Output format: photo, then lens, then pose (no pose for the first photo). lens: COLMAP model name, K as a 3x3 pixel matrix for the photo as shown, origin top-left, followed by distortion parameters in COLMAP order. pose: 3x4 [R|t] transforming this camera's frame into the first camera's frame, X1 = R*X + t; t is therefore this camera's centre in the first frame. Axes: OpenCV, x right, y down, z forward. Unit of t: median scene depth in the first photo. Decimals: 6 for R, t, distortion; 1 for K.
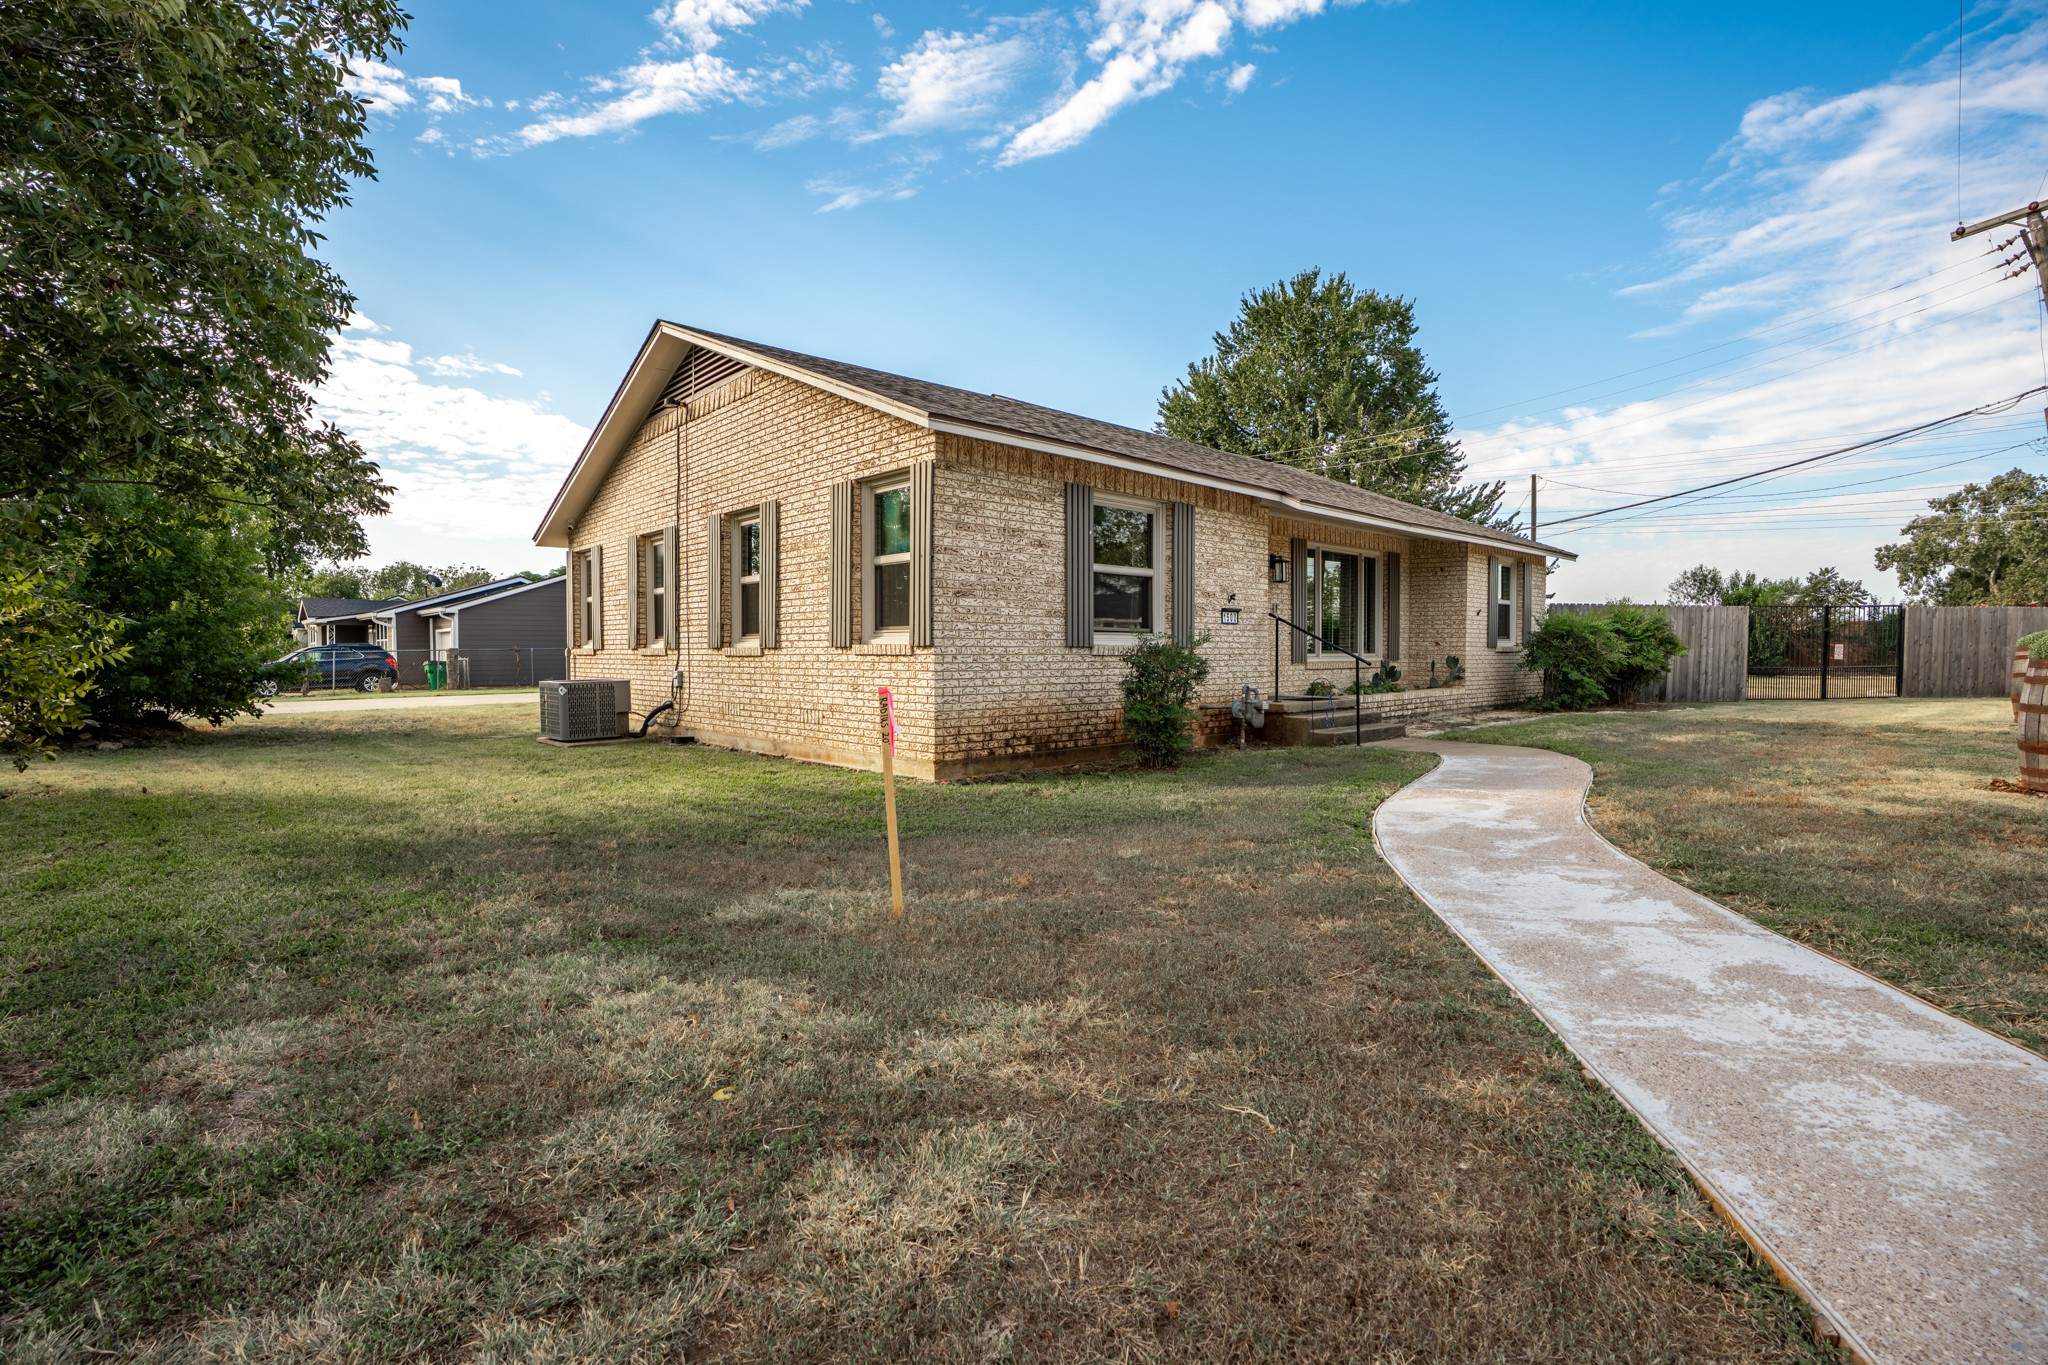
lens RADIAL K [[932.7, 0, 1030.3], [0, 932.7, 682.9], [0, 0, 1]] dist [0.000422, 0.000369]
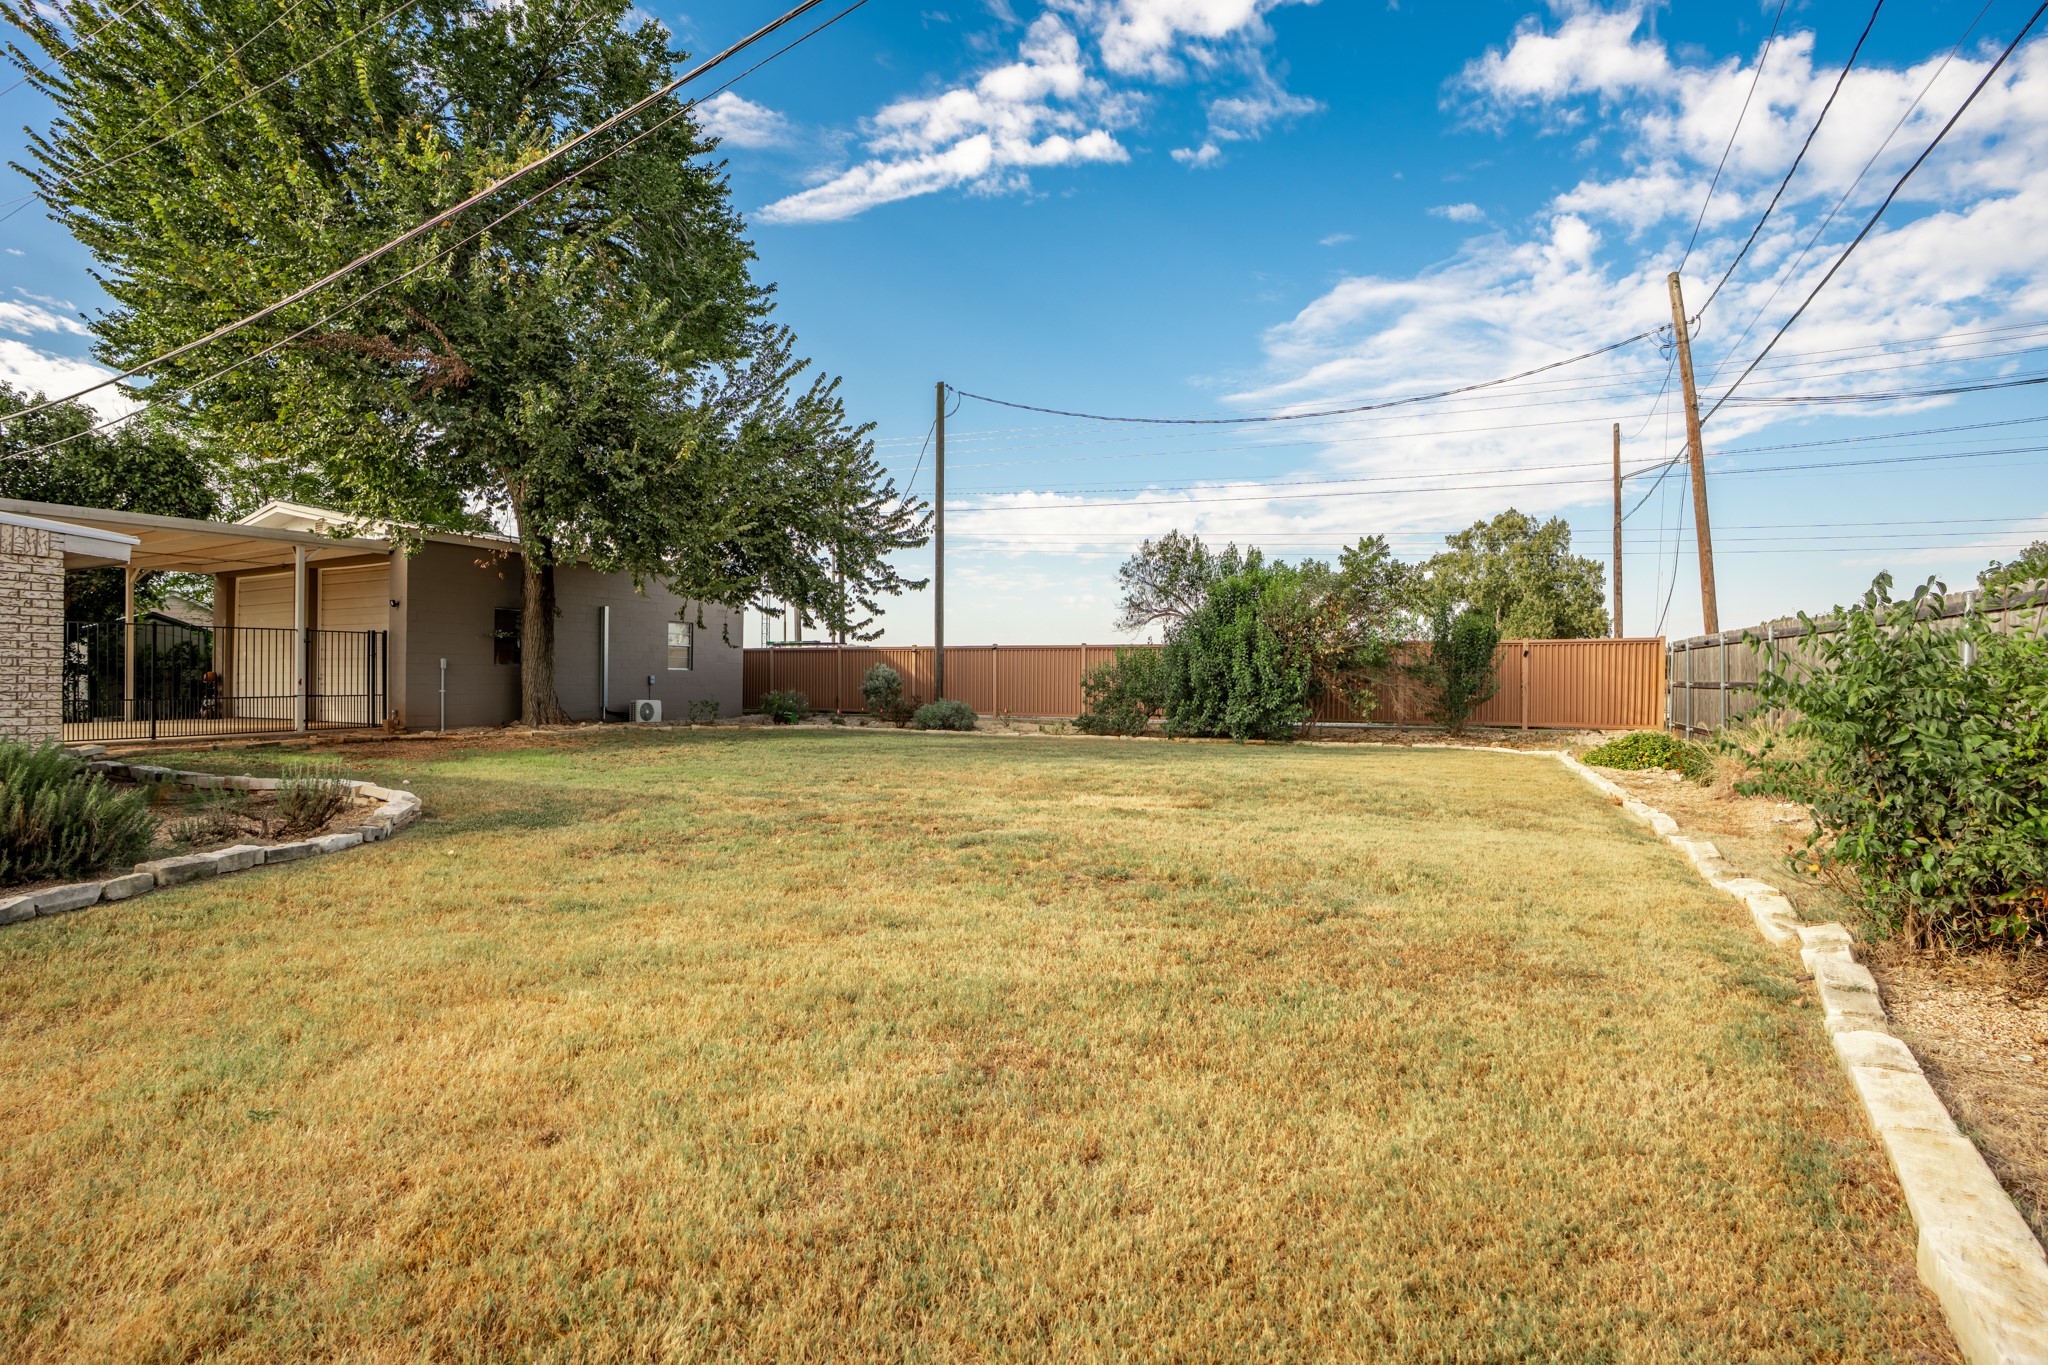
lens RADIAL K [[932.7, 0, 1019.7], [0, 932.7, 682.8], [0, 0, 1]] dist [0.000422, 0.000369]
pose [[0.938571, -0.004361, 0.345058, 0.398940], [0.019644, 0.998974, -0.040807, -0.018886], [-0.344526, 0.045079, 0.937694, 0.475293]]
